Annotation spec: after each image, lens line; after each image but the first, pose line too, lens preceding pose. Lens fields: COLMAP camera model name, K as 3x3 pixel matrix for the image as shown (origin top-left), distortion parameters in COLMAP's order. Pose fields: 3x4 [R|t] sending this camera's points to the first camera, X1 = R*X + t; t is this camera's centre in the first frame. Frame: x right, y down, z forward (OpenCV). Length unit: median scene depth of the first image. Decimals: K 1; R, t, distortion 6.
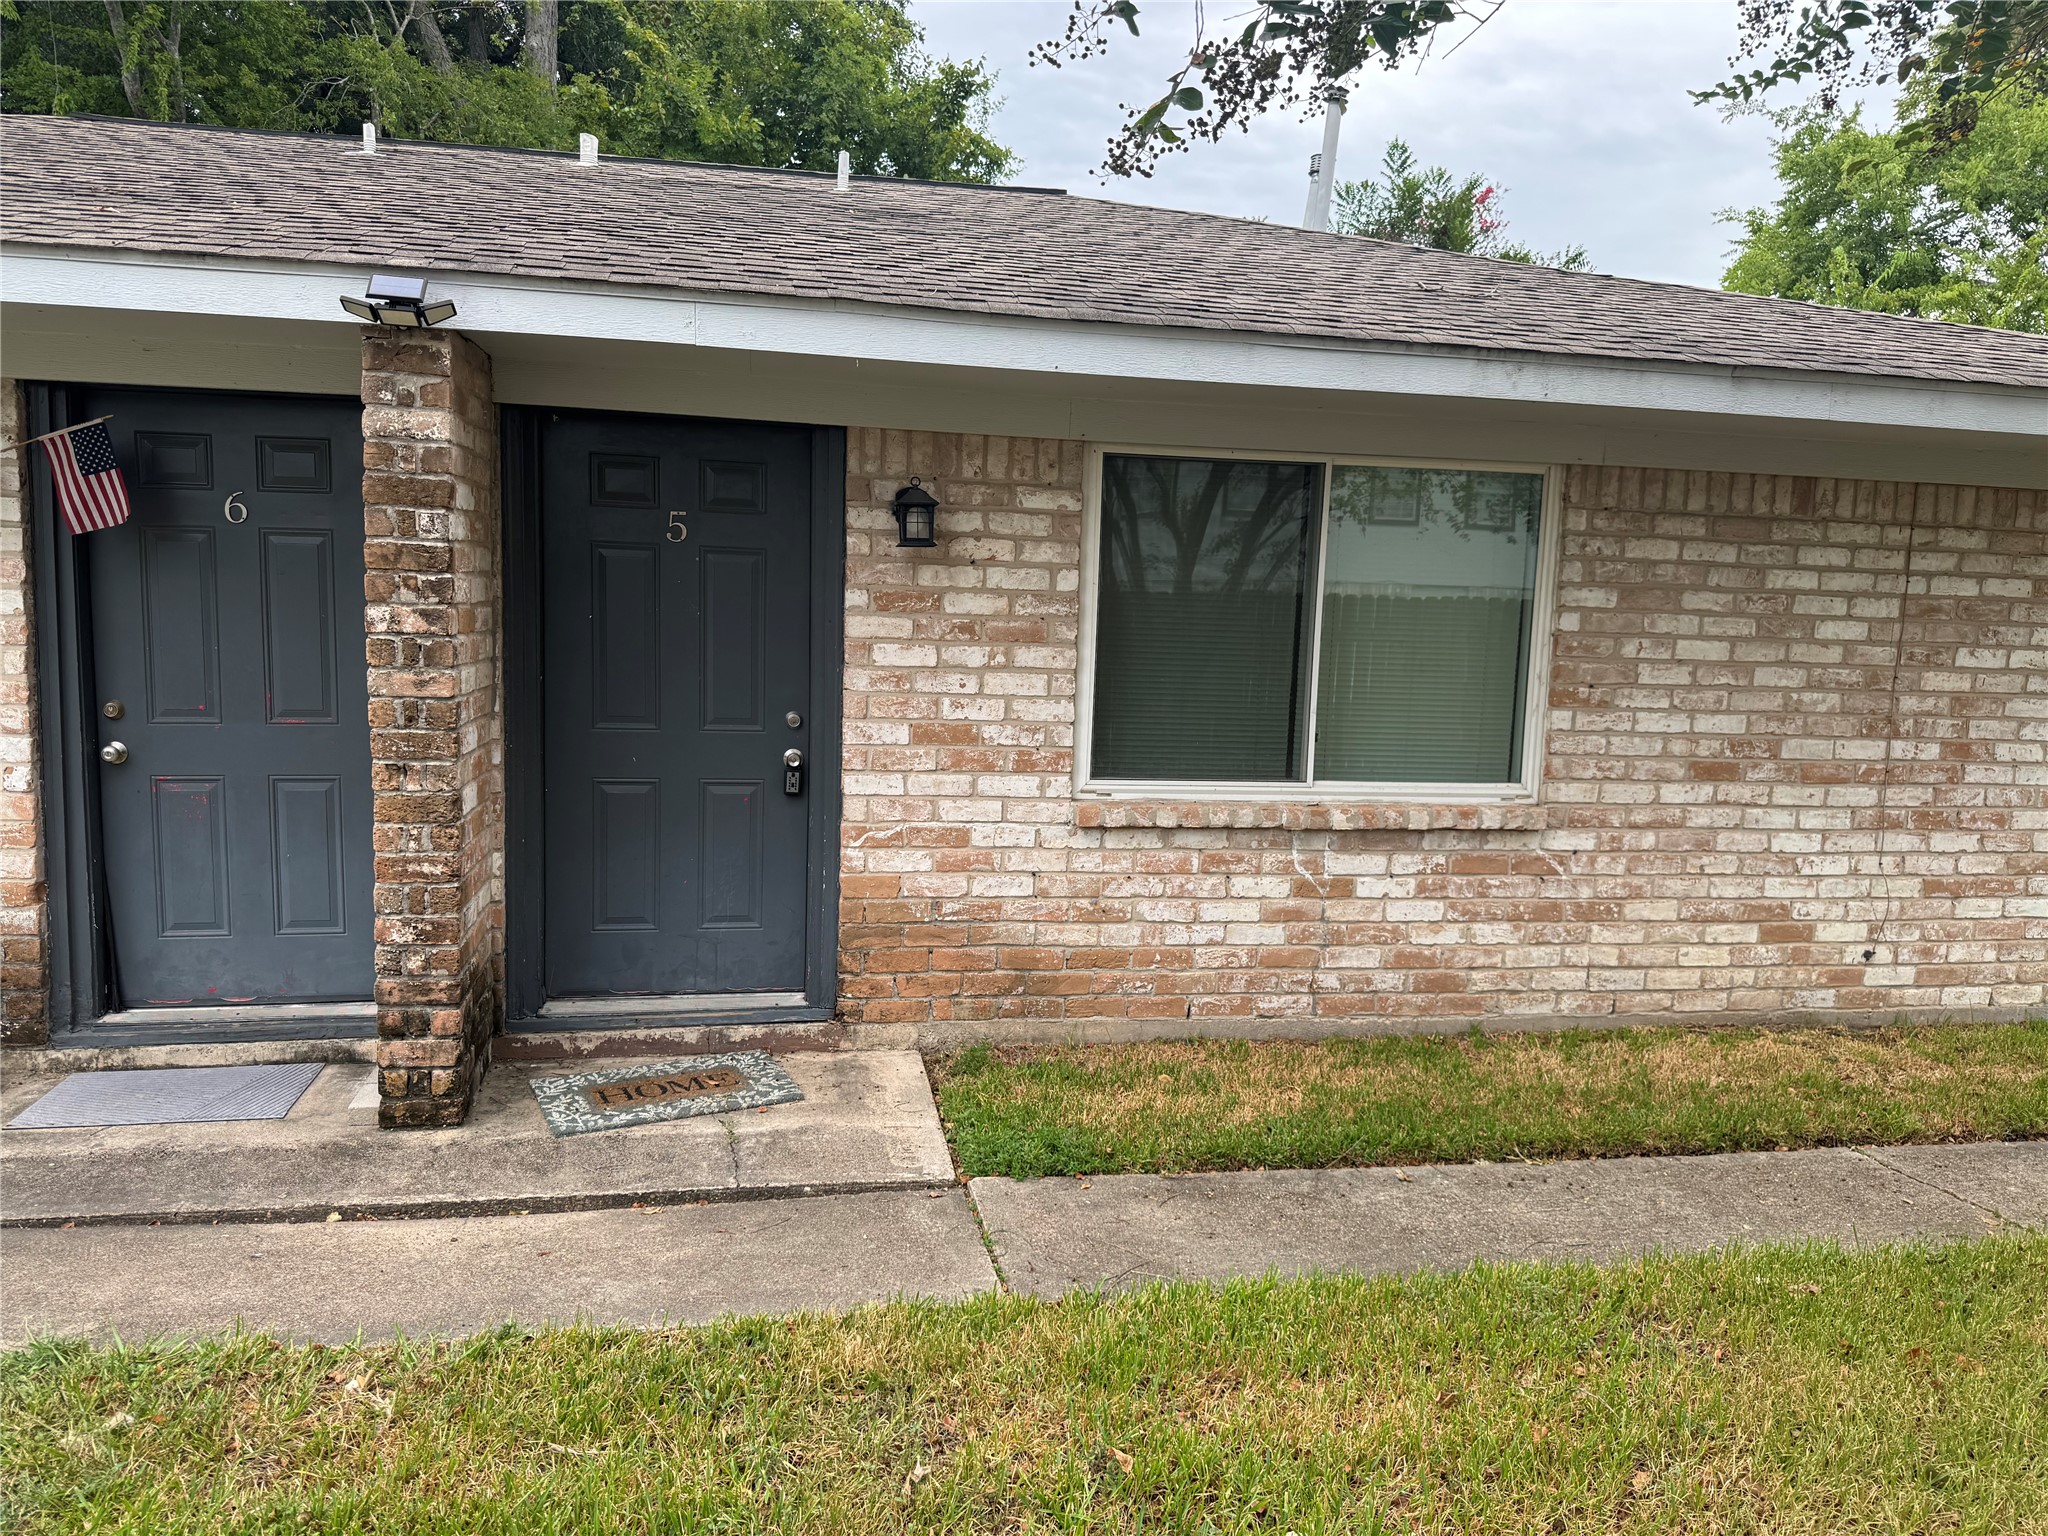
lens RADIAL K [[1408.4, 0, 1024.0], [0, 1408.4, 768.0], [0, 0, 1]] dist [0.125452, -0.245209]
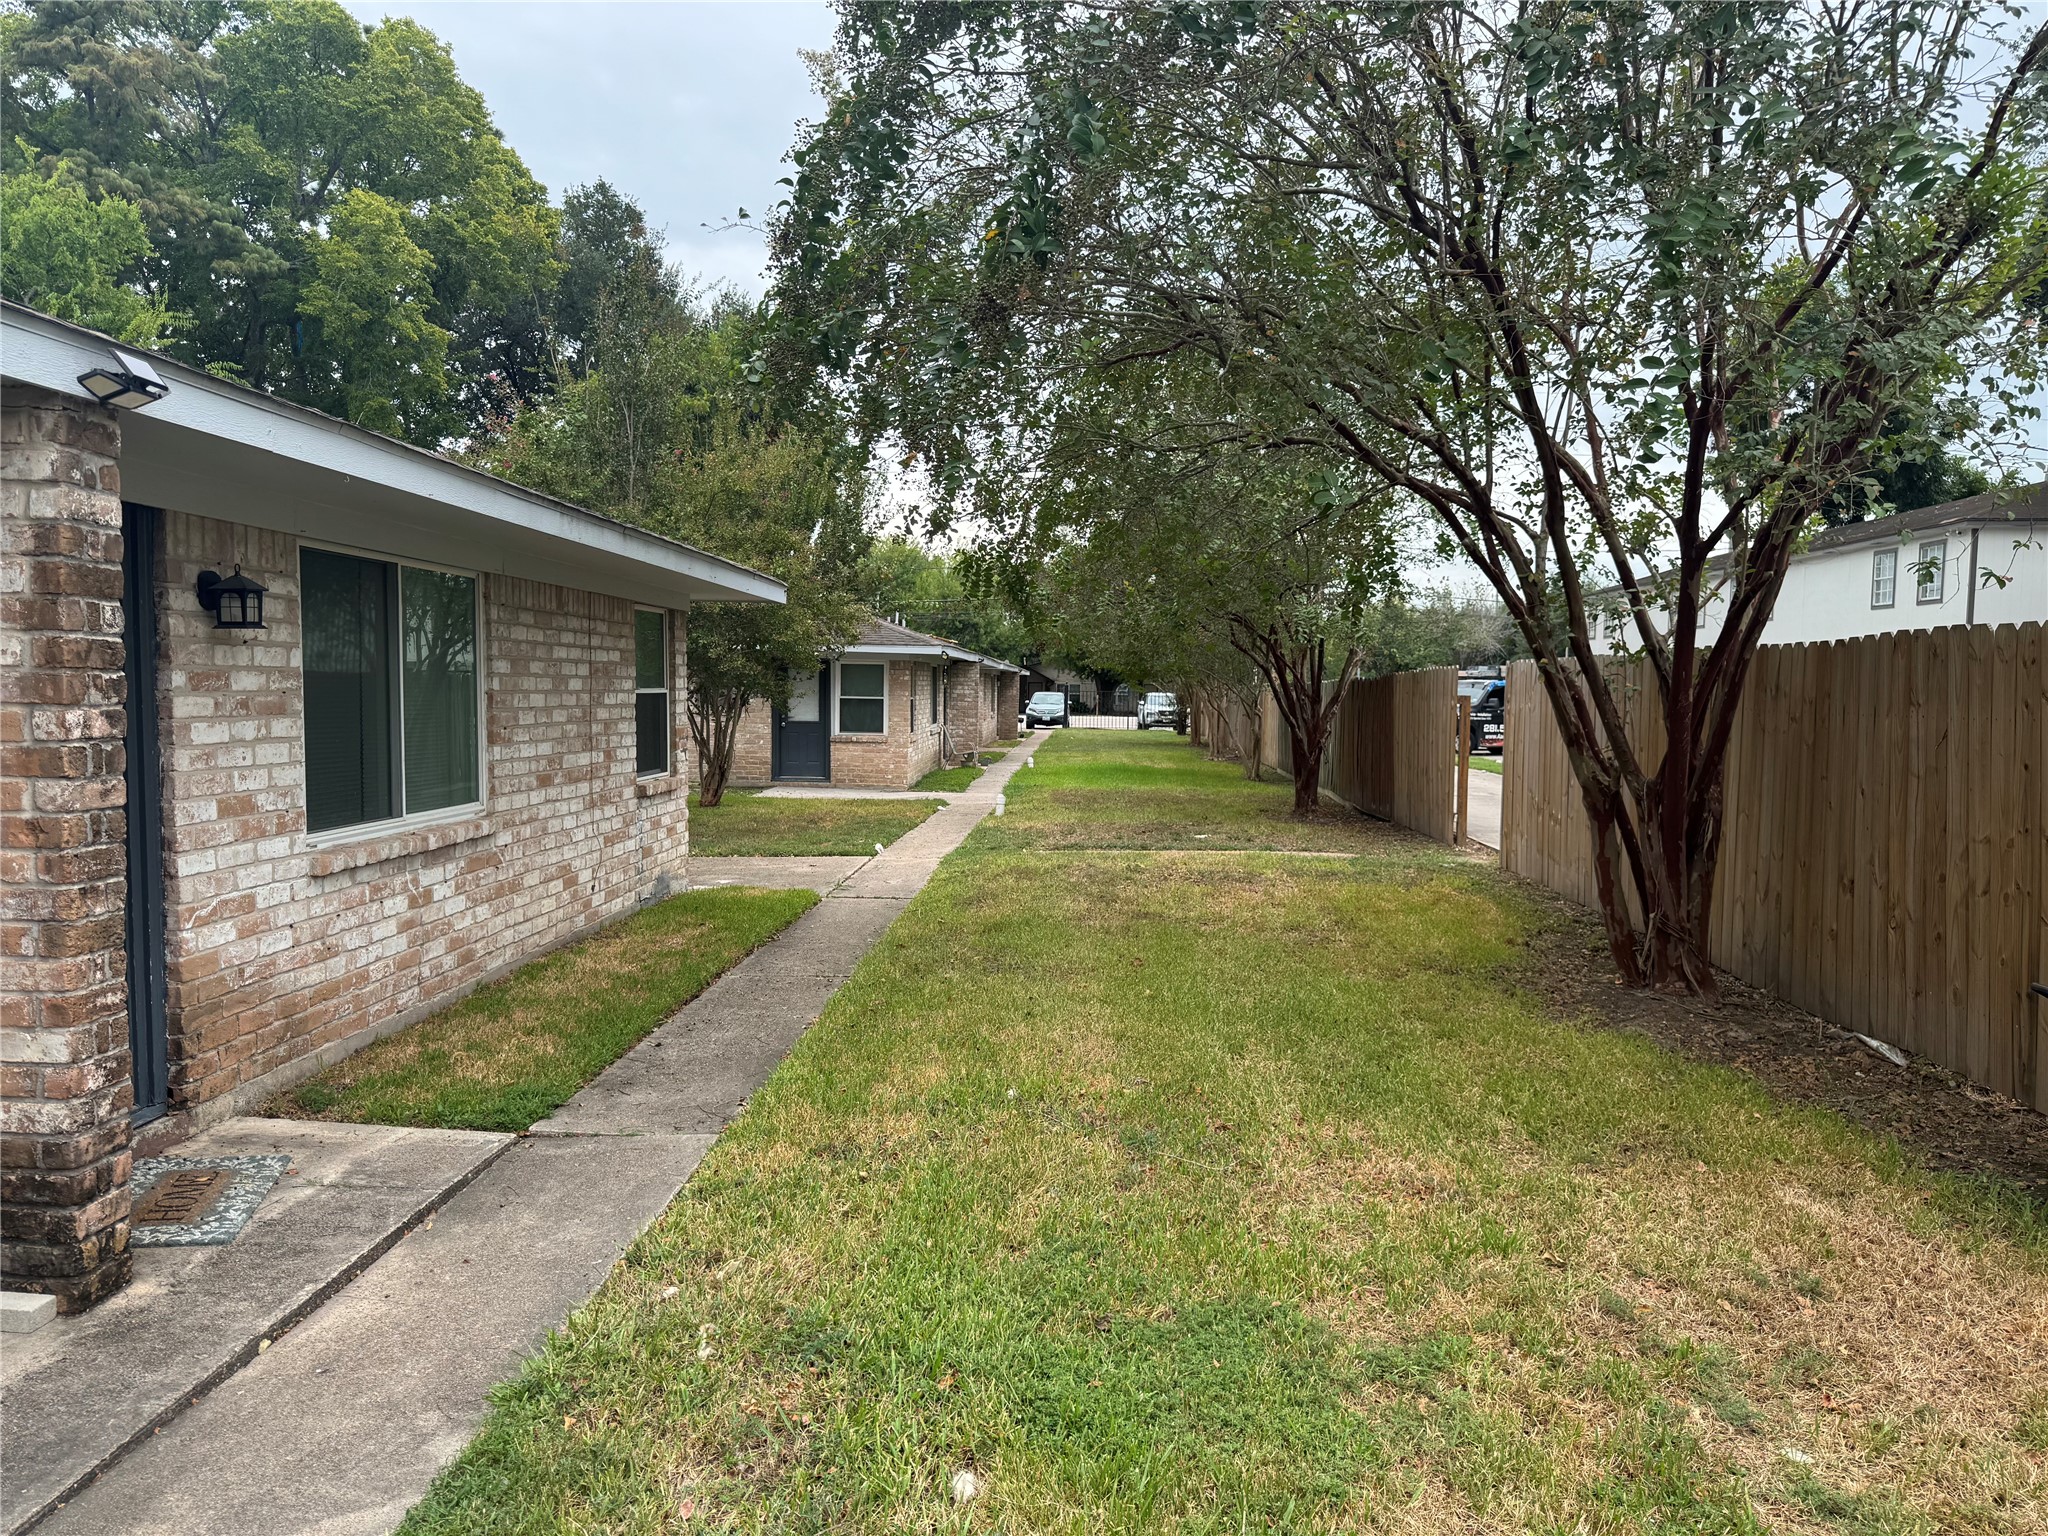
lens RADIAL K [[1408.4, 0, 1024.0], [0, 1408.4, 768.0], [0, 0, 1]] dist [0.125452, -0.245209]
pose [[0.219914, -0.083512, 0.971938, -0.976851], [0.101104, 0.992915, 0.062439, -0.060632], [-0.970266, 0.084536, 0.226800, 0.198023]]
